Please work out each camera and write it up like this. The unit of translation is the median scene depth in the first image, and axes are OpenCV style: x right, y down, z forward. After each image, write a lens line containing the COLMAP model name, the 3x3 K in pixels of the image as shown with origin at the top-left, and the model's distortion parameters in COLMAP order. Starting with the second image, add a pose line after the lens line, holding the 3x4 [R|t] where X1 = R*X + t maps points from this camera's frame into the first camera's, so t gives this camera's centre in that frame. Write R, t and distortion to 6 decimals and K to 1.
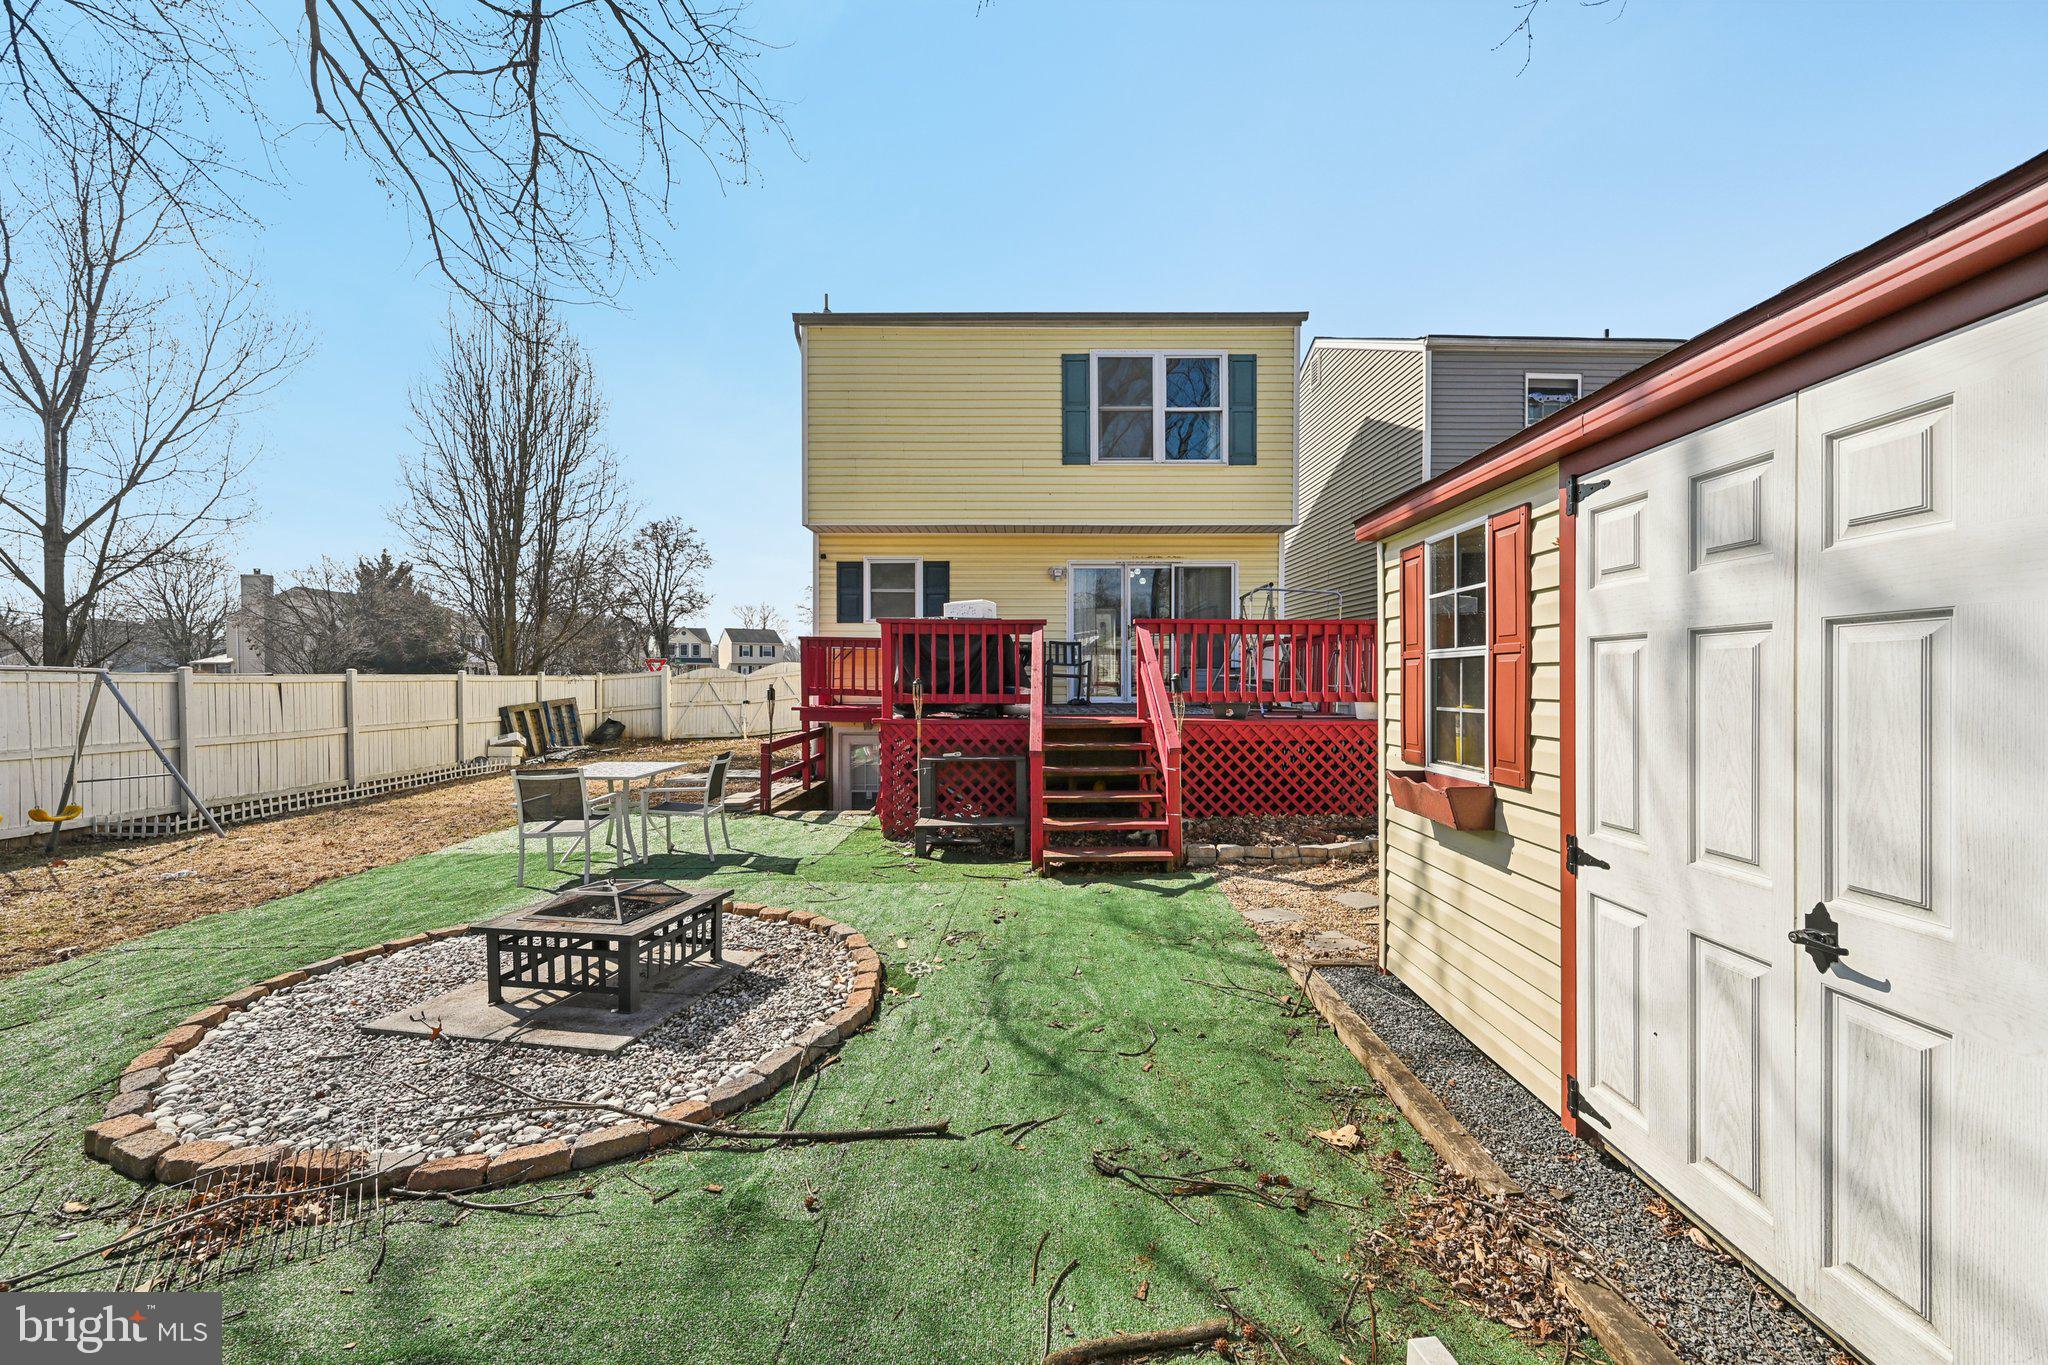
lens RADIAL K [[809.3, 0, 1029.1], [0, 809.3, 689.2], [0, 0, 1]] dist [-0.001510, 0.001005]
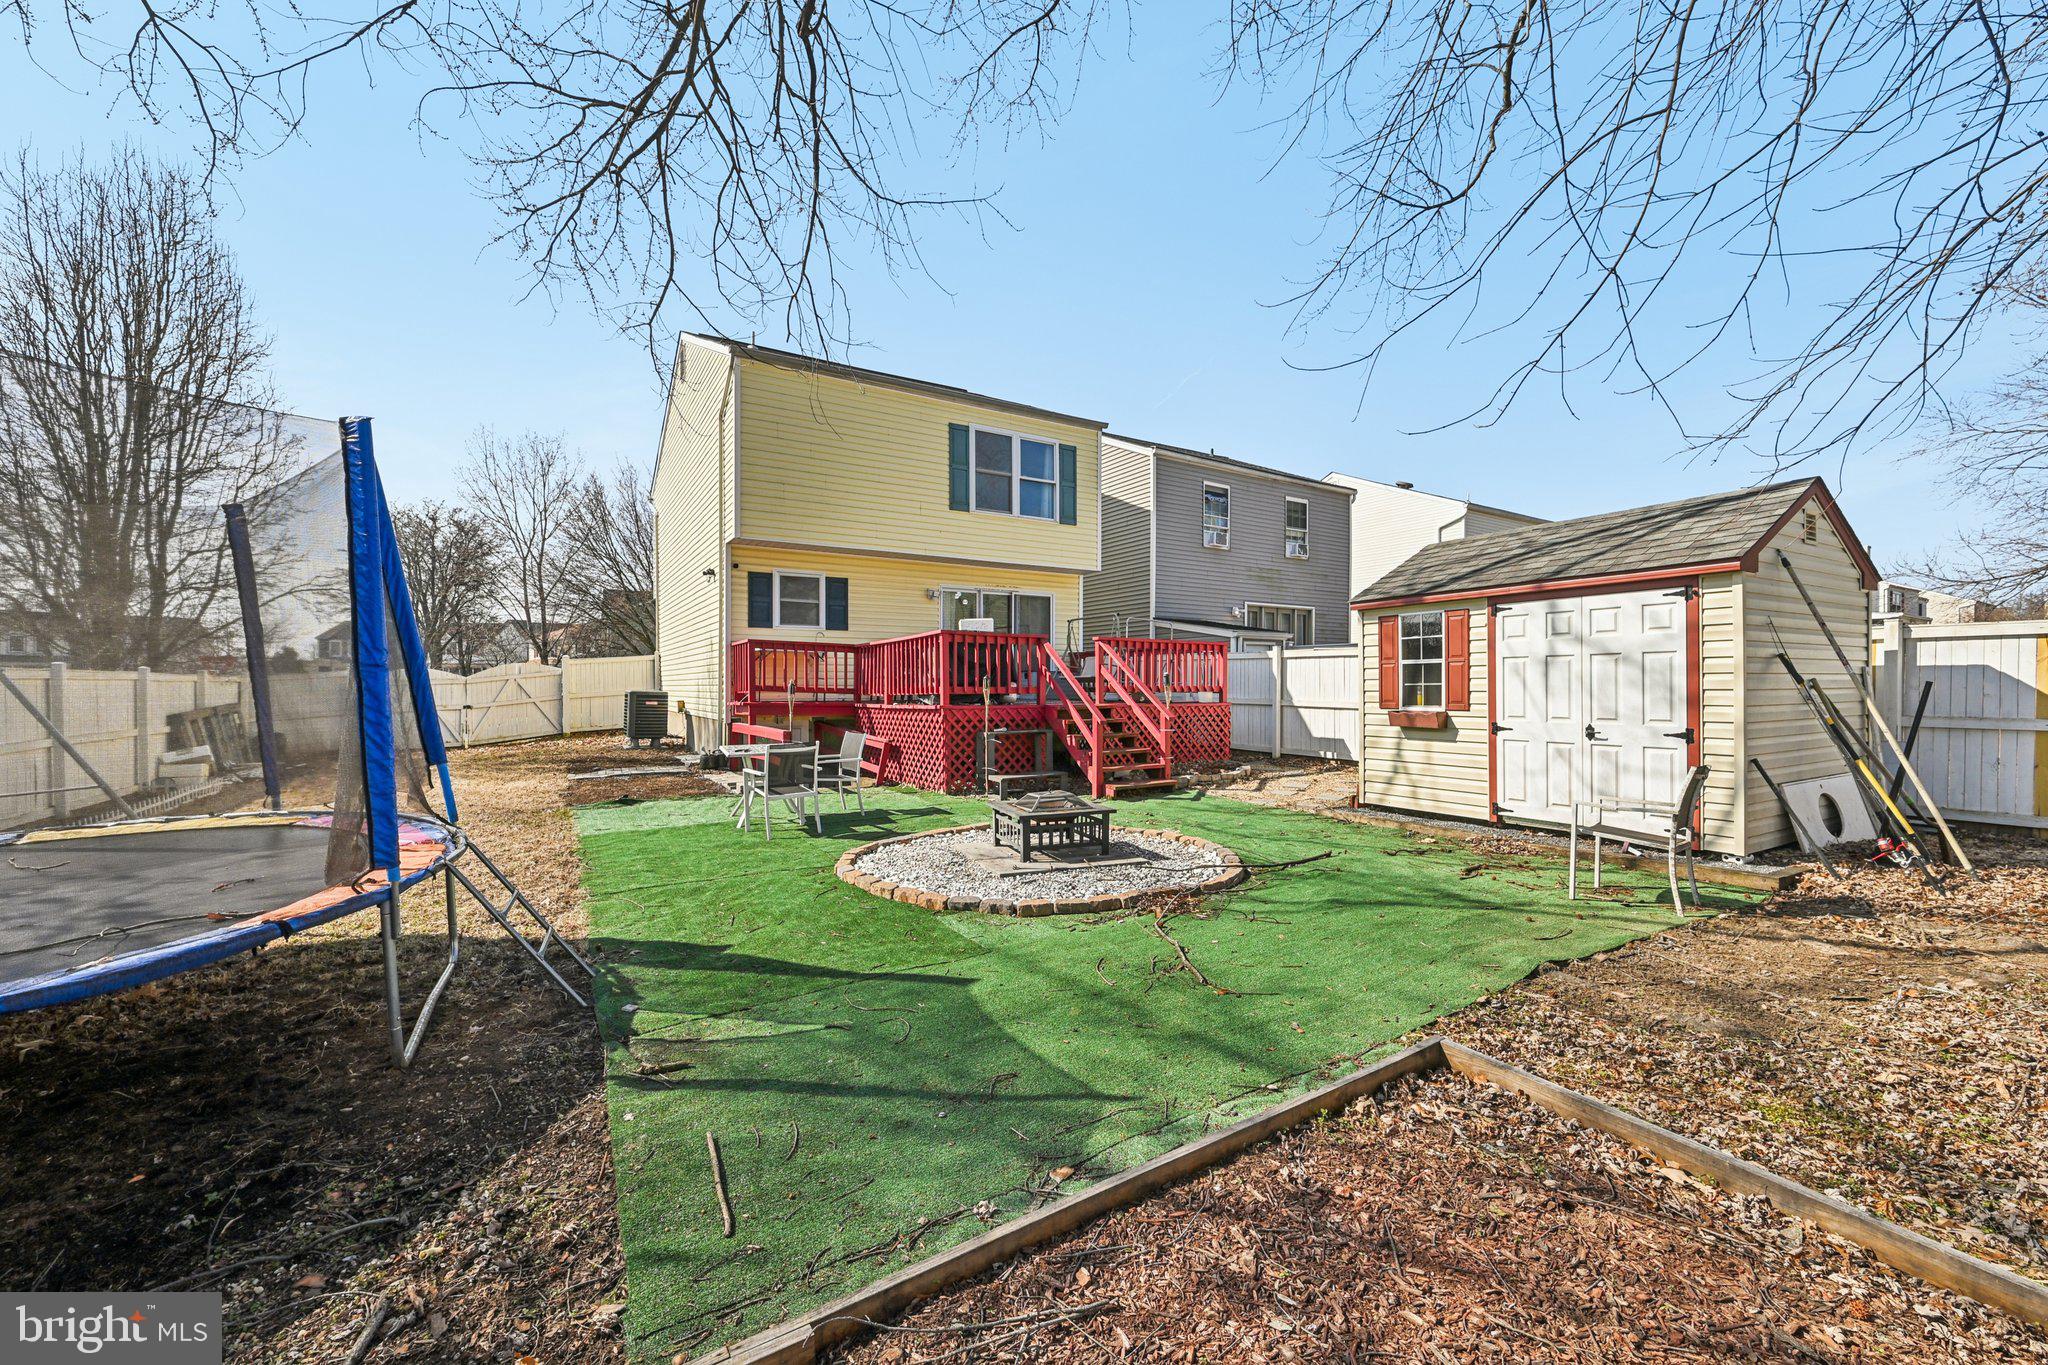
lens RADIAL K [[809.3, 0, 1024.3], [0, 809.3, 700.1], [0, 0, 1]] dist [-0.001510, 0.001005]
pose [[0.855724, -0.008522, 0.517362, -0.517010], [0.006903, 0.999963, 0.005053, 0.015093], [-0.517386, -0.000753, 0.855752, -0.145650]]
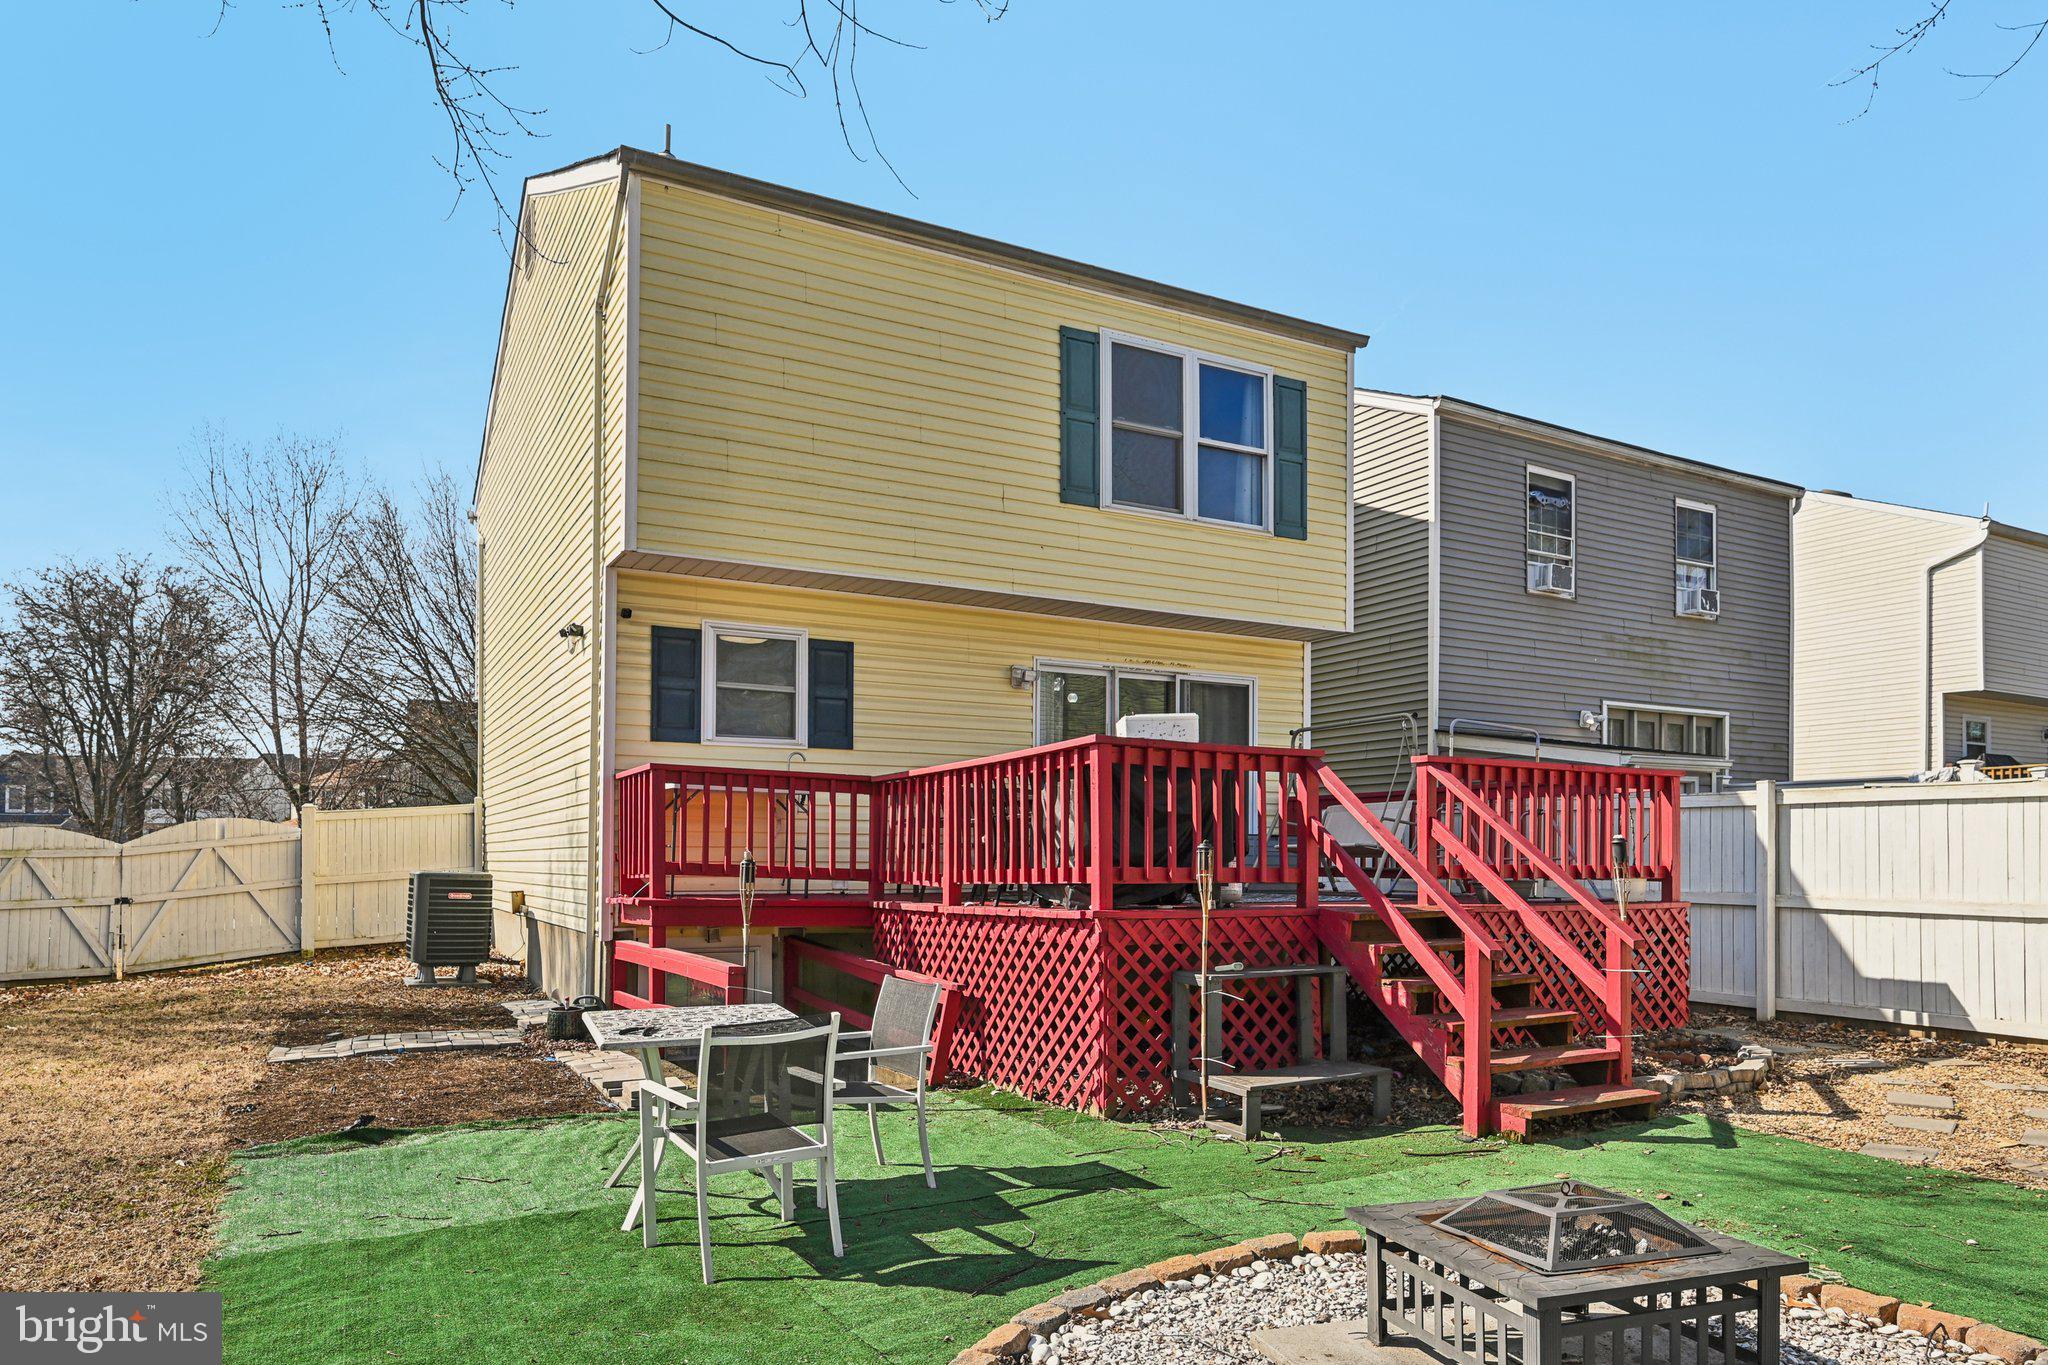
lens RADIAL K [[1306.1, 0, 1028.0], [0, 1306.1, 848.3], [0, 0, 1]] dist [0.002247, -0.003438]
pose [[0.876883, 0.007504, 0.480646, -0.458054], [0.004126, 0.999724, -0.023134, 0.009559], [-0.480687, 0.022268, 0.876610, 0.143050]]
